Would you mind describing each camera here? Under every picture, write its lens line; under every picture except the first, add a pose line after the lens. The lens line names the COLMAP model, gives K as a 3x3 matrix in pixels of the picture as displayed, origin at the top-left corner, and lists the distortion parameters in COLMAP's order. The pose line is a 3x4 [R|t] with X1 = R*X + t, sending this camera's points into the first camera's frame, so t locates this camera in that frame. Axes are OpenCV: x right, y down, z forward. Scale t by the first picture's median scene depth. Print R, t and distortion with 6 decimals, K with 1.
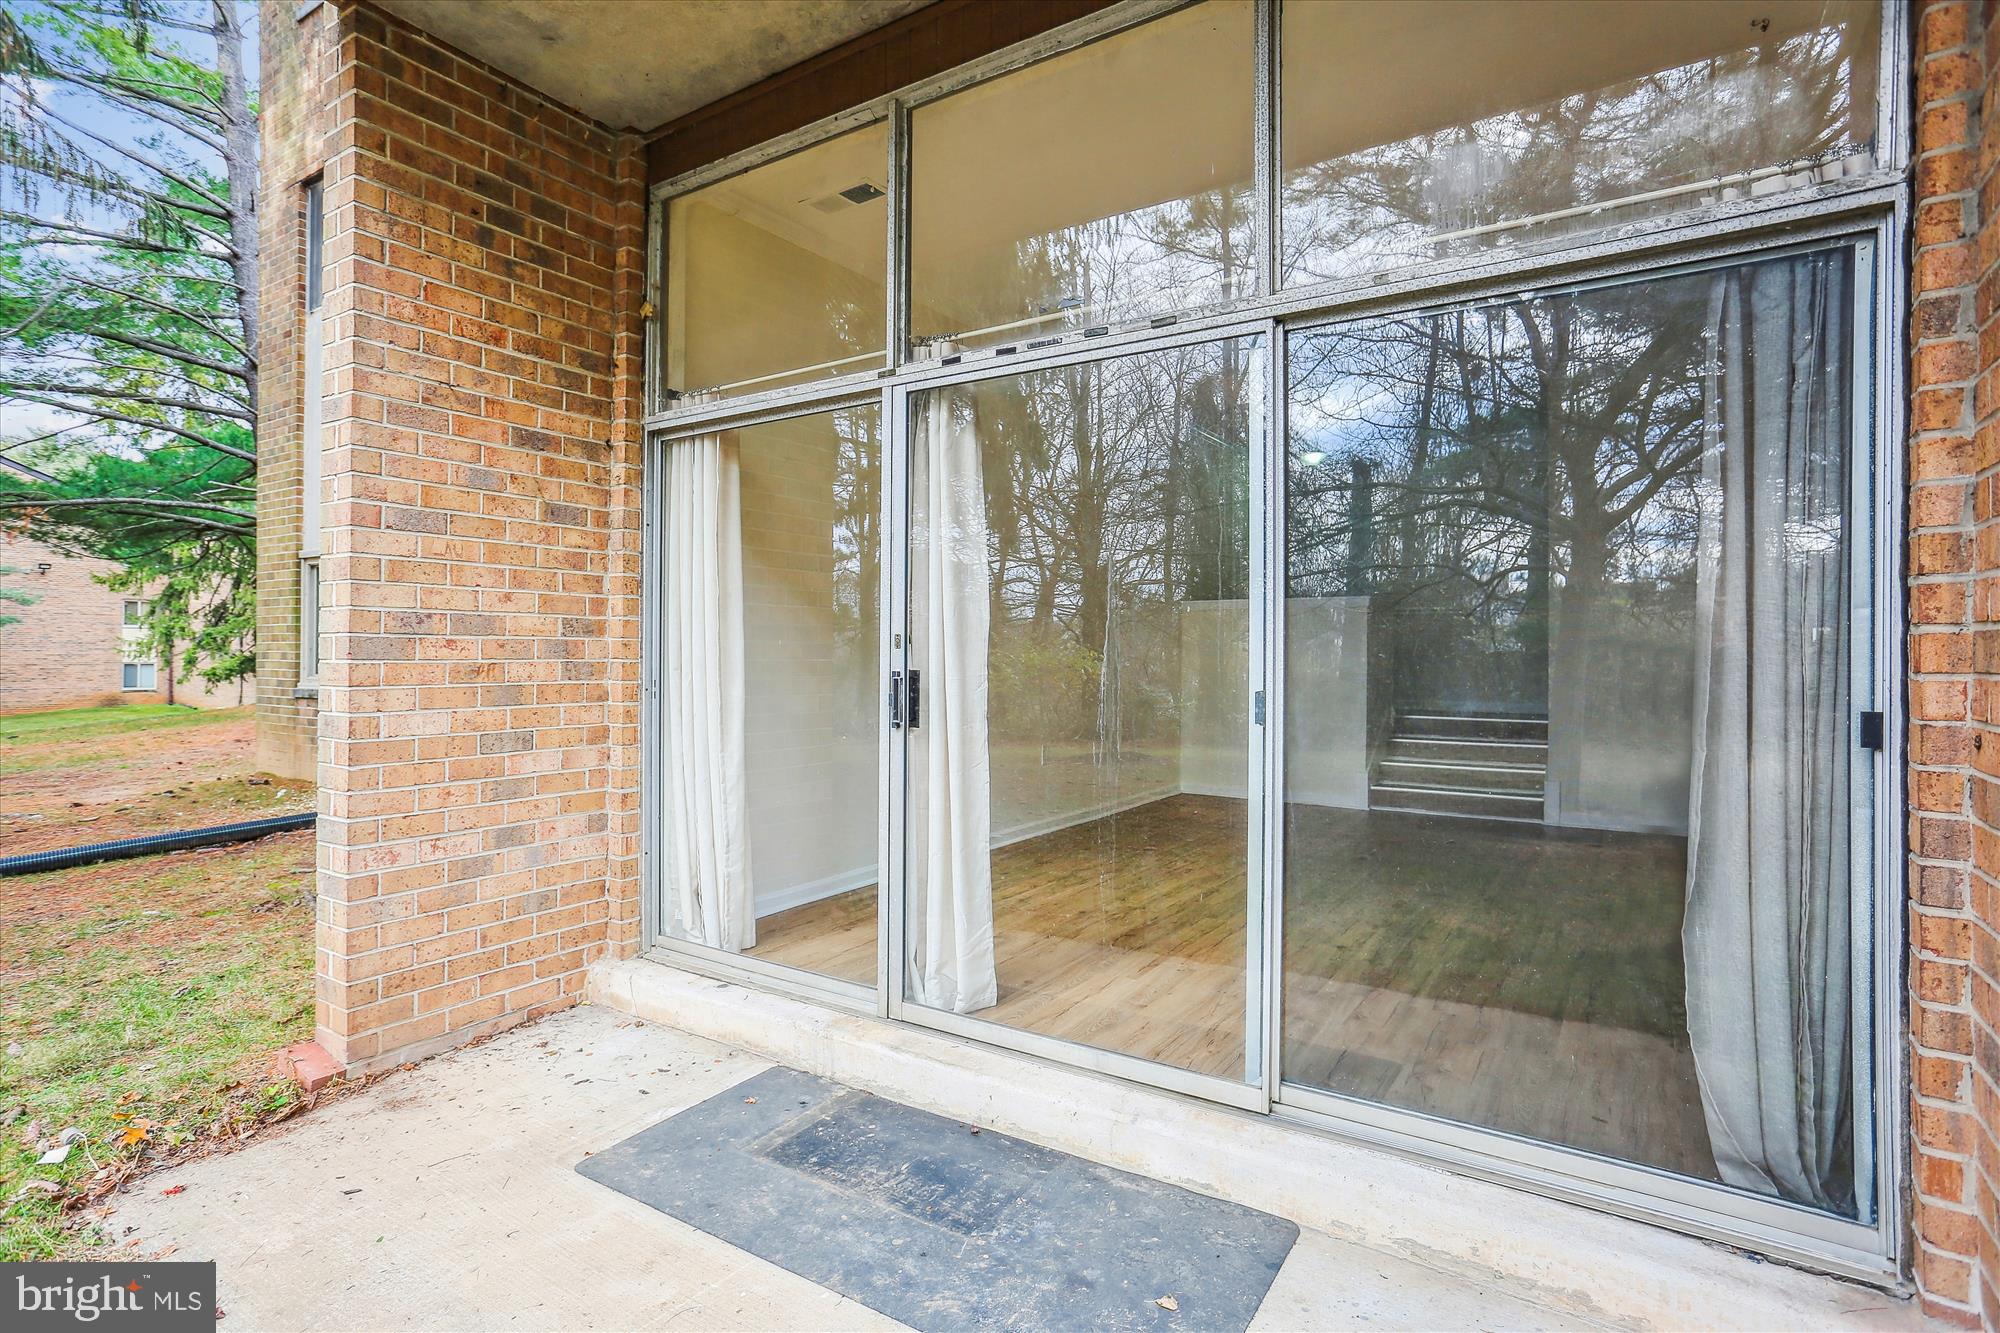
lens RADIAL K [[1003.2, 0, 985.4], [0, 1003.2, 665.3], [0, 0, 1]] dist [-0.039436, 0.031449]
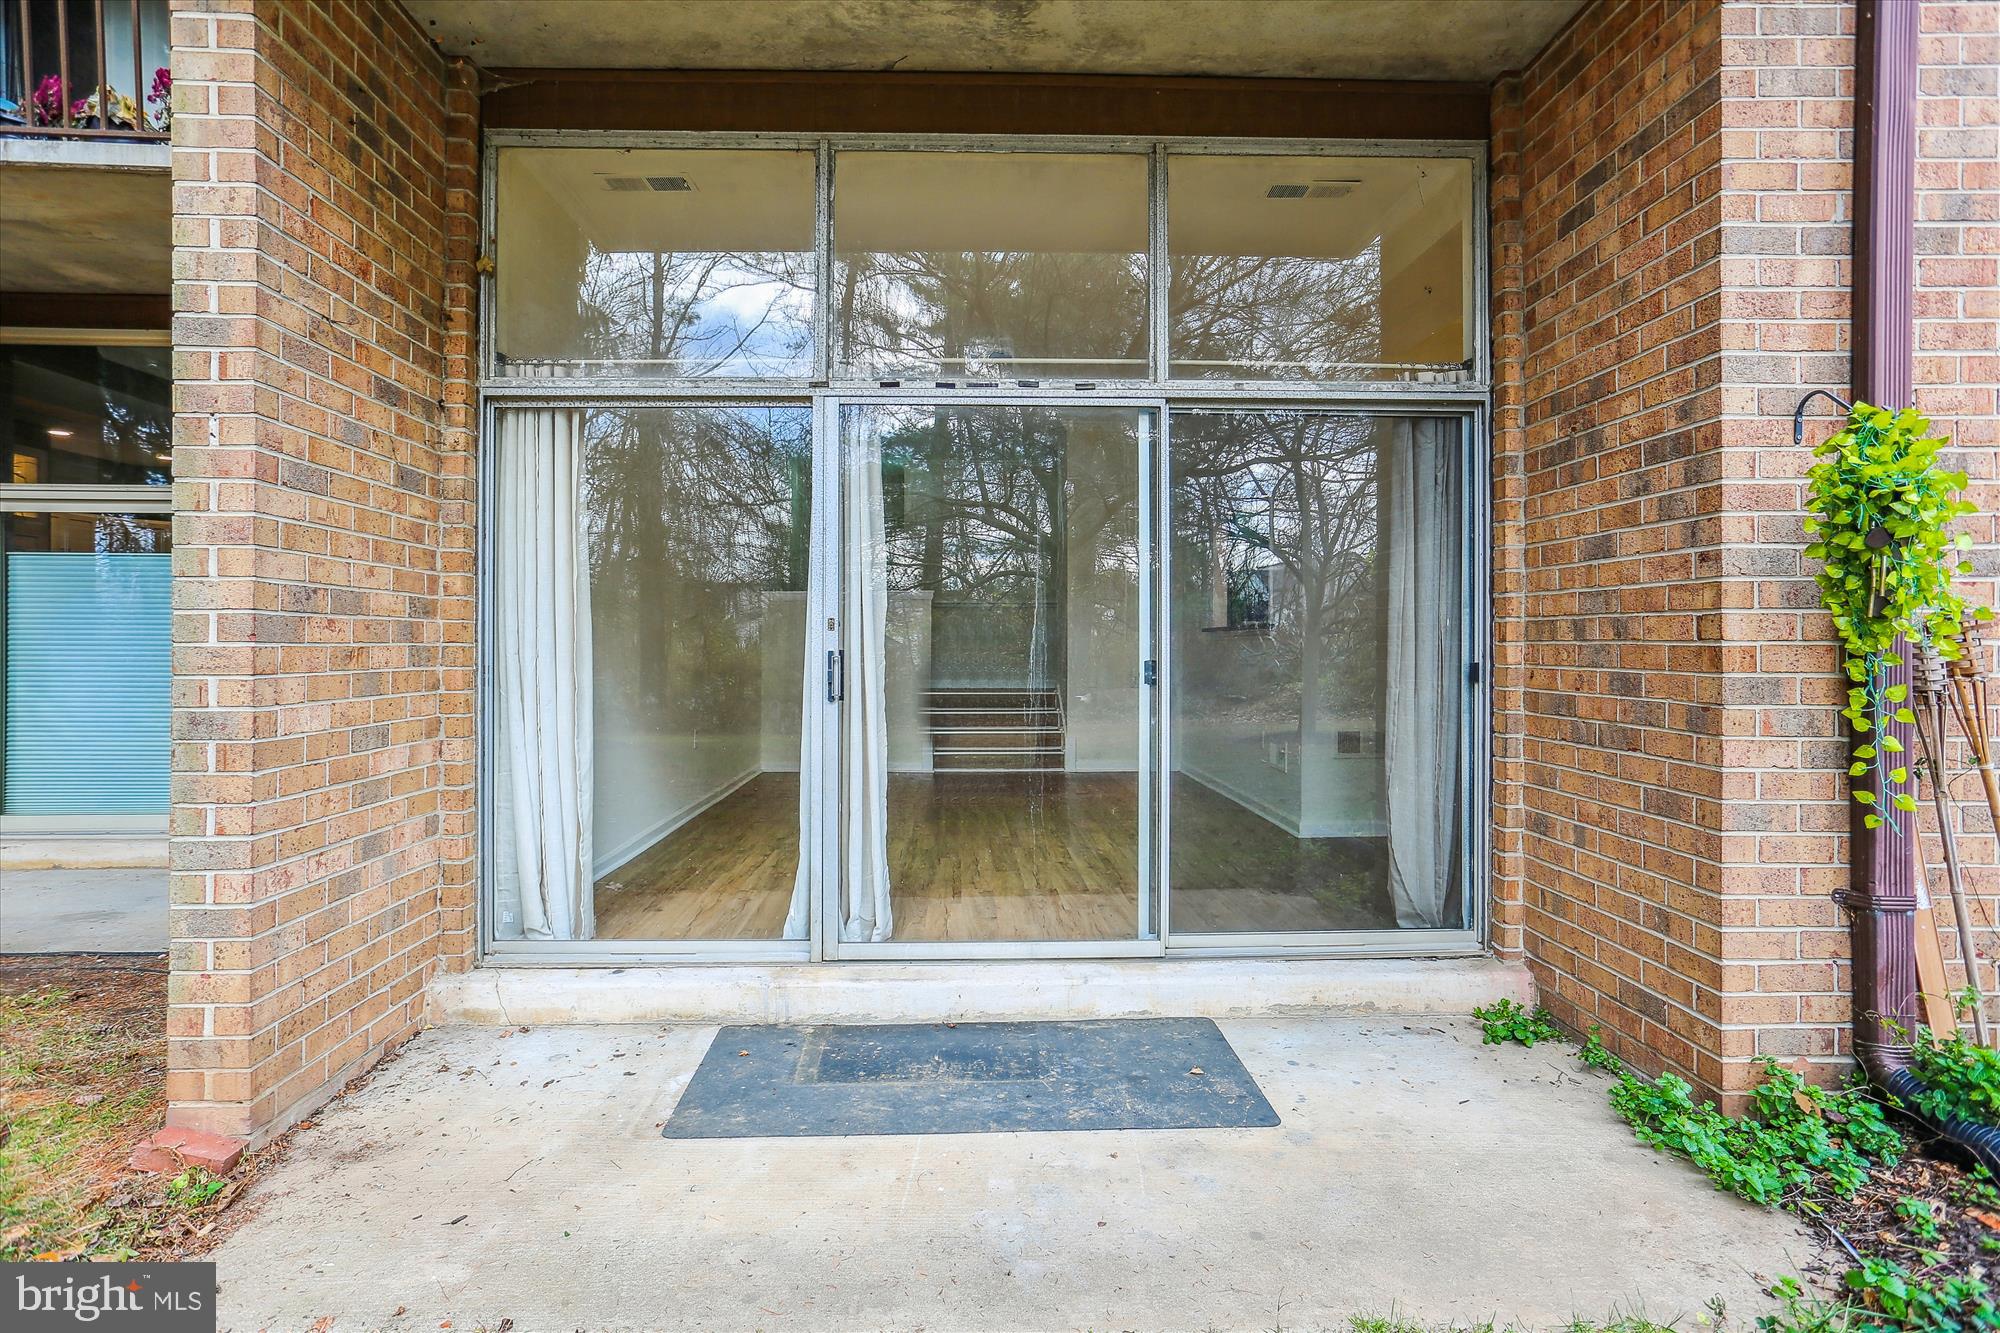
lens RADIAL K [[1003.2, 0, 985.4], [0, 1003.2, 665.3], [0, 0, 1]] dist [-0.039436, 0.031449]
pose [[0.819116, -0.016890, 0.573379, -0.561483], [0.011800, 0.999851, 0.012594, 0.009459], [-0.573506, -0.003550, 0.819193, -0.020461]]
